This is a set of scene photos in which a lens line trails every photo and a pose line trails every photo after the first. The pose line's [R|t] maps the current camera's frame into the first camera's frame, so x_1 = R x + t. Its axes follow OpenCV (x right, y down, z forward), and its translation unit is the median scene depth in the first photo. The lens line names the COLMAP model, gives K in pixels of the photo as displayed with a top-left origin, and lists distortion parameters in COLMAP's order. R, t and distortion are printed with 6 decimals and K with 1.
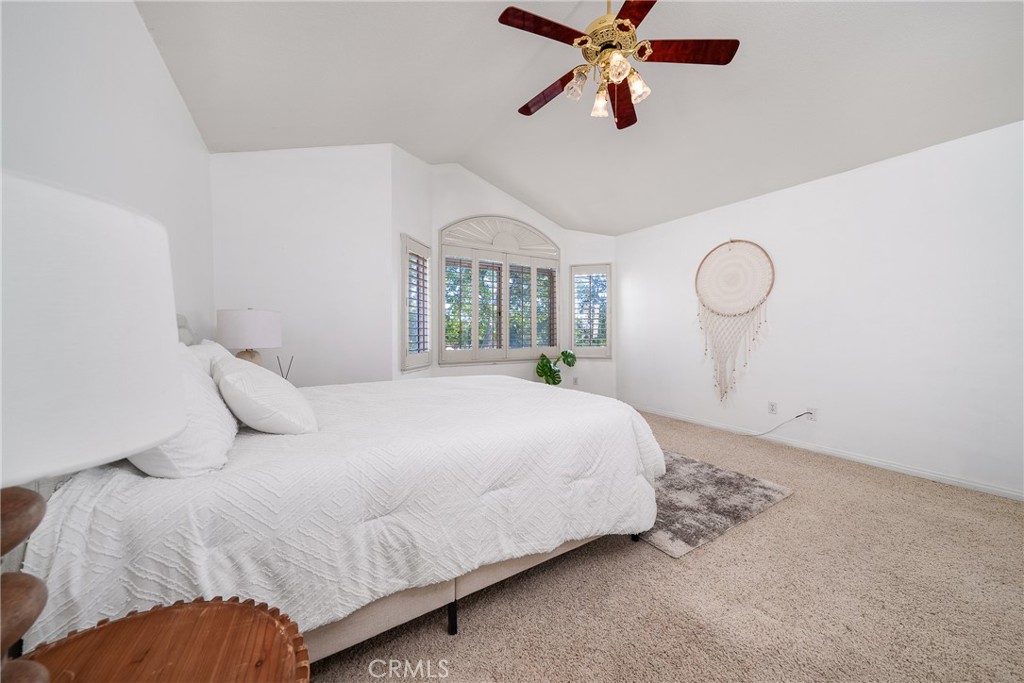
lens RADIAL K [[350.3, 0, 509.4], [0, 350.3, 339.5], [0, 0, 1]] dist [-0.002564, -0.000269]
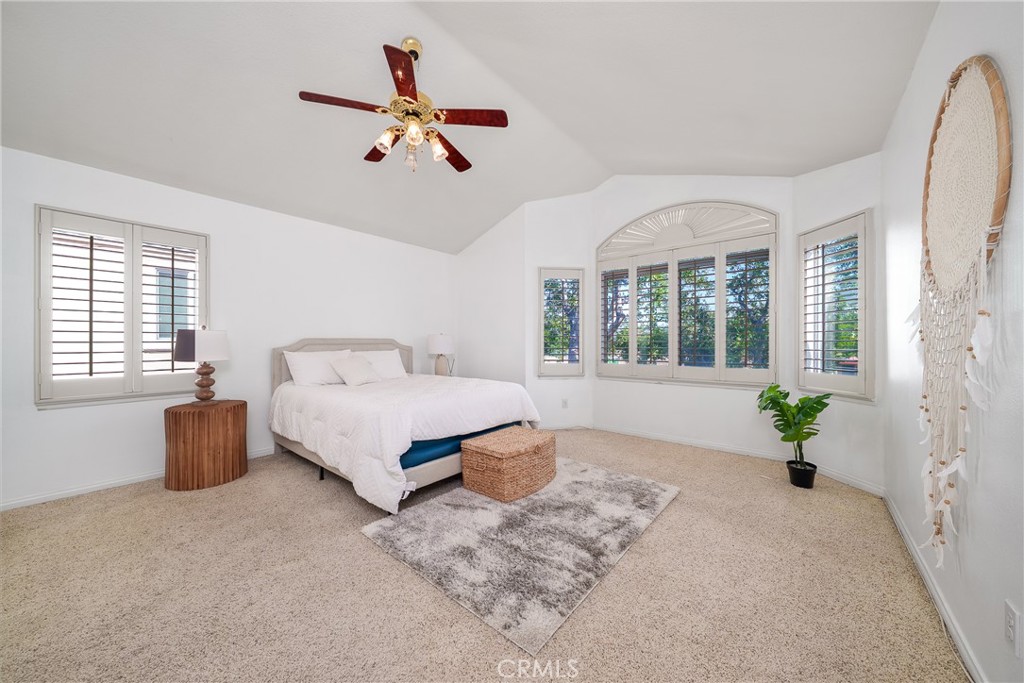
lens RADIAL K [[350.3, 0, 511.2], [0, 350.3, 342.5], [0, 0, 1]] dist [-0.002564, -0.000269]
pose [[0.320254, -0.004686, -0.947320, 0.635608], [-0.020075, 0.999730, -0.011731, -0.011316], [0.947119, 0.022775, 0.320074, 0.383392]]
